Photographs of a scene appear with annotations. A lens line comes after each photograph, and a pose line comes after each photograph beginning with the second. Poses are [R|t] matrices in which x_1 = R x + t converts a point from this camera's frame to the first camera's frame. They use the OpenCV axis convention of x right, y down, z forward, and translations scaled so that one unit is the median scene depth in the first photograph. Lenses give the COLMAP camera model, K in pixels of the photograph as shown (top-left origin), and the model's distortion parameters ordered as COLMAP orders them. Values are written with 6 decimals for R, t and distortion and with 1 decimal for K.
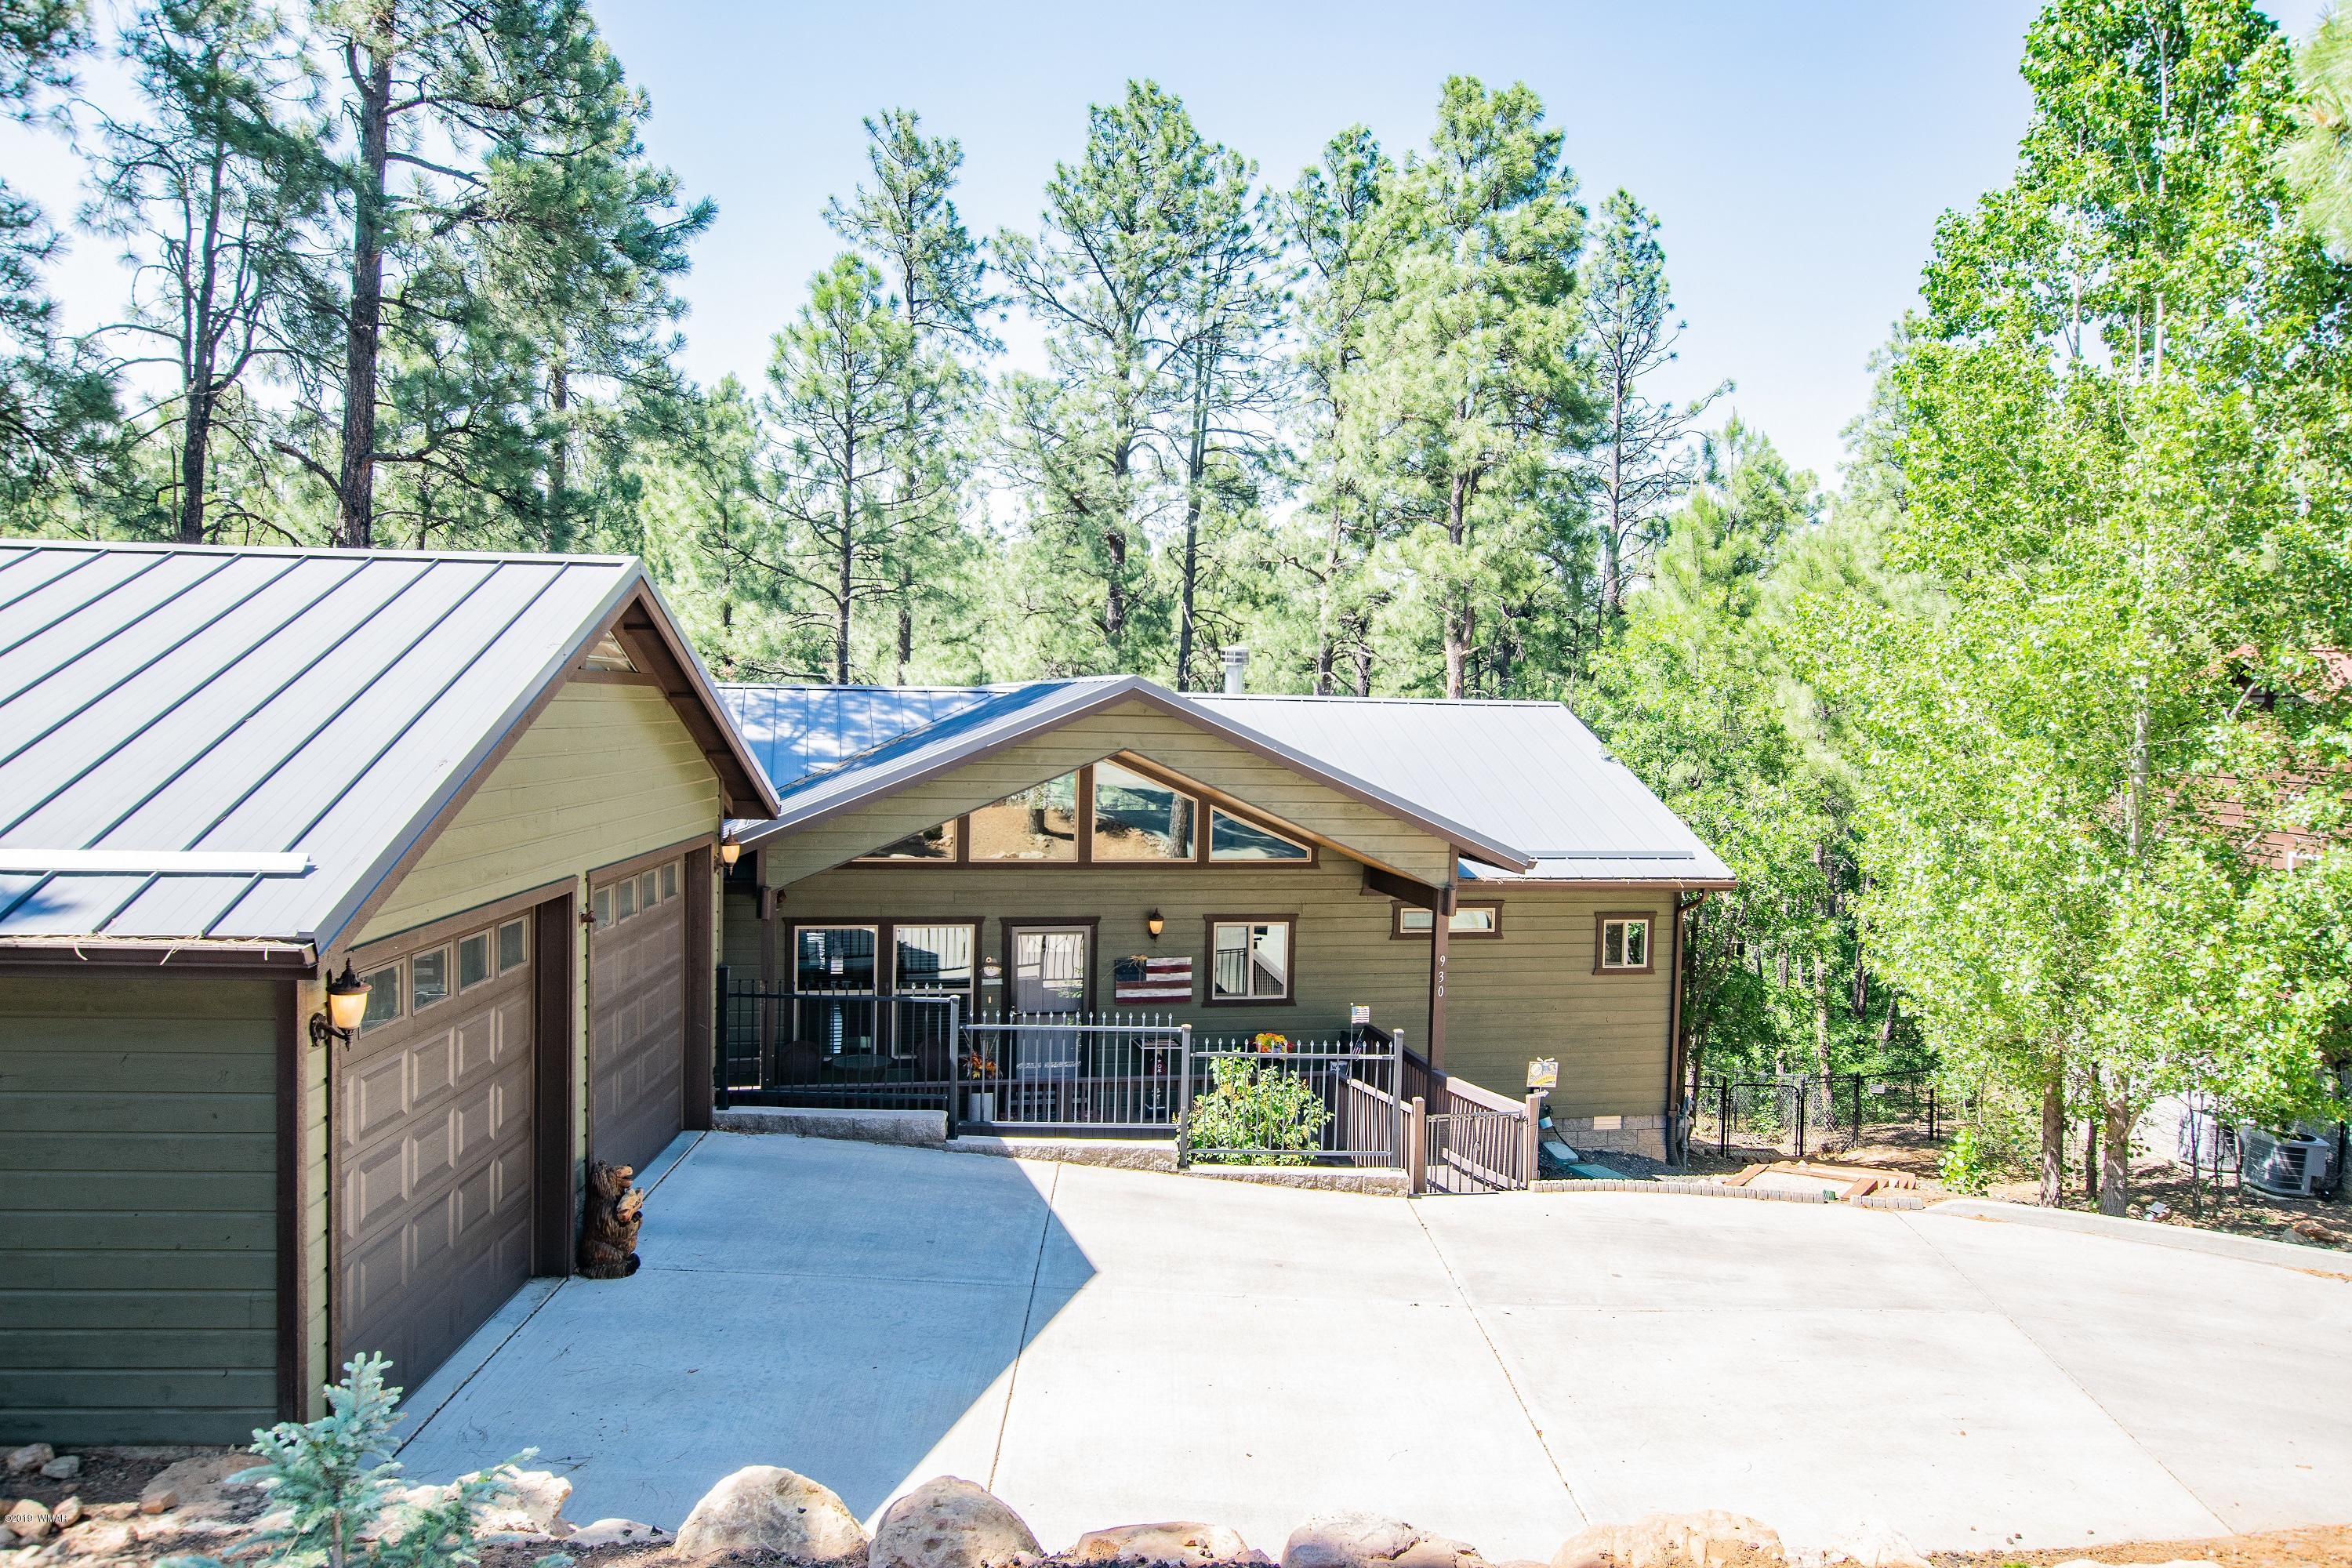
lens RADIAL K [[1663.0, 0, 1173.8], [0, 1663.0, 786.2], [0, 0, 1]] dist [0.006362, 0.003120]
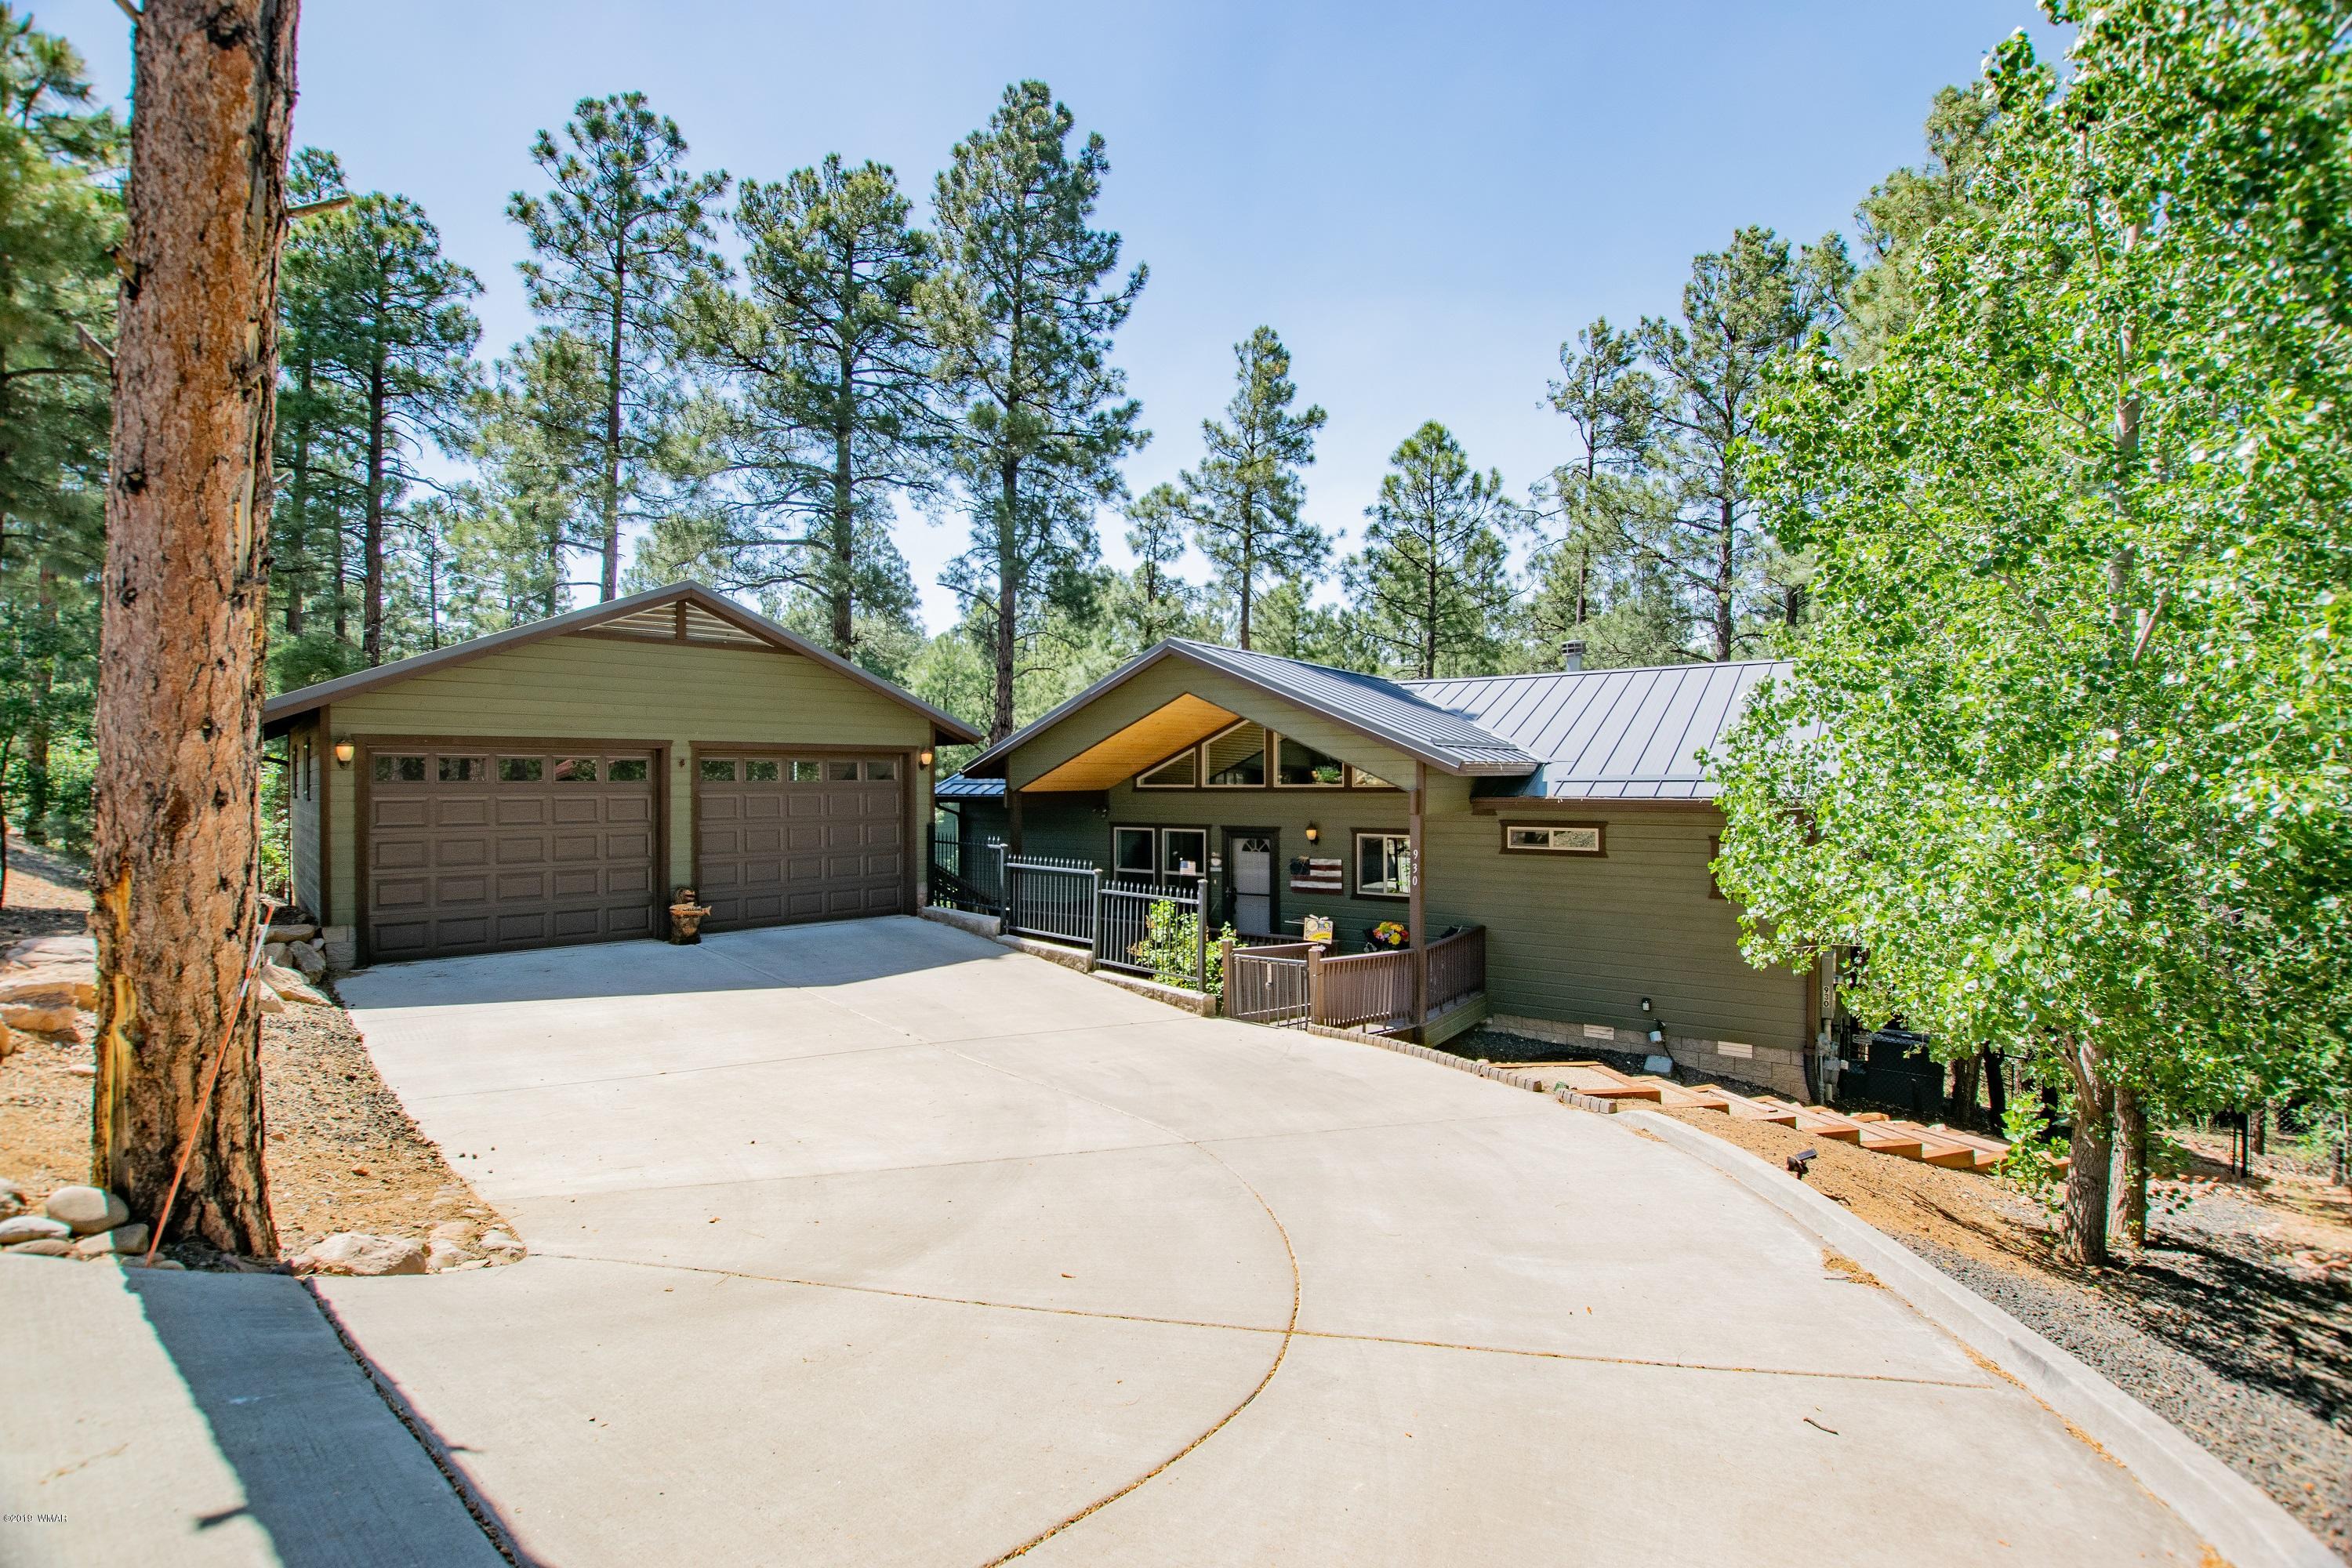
lens RADIAL K [[1046.5, 0, 1174.7], [0, 1046.5, 781.7], [0, 0, 1]] dist [-0.005269, -0.000194]
pose [[0.646234, -0.029579, -0.762566, 0.718887], [-0.018109, 0.998373, -0.054071, 0.113465], [0.762924, 0.048752, 0.644647, 0.463649]]
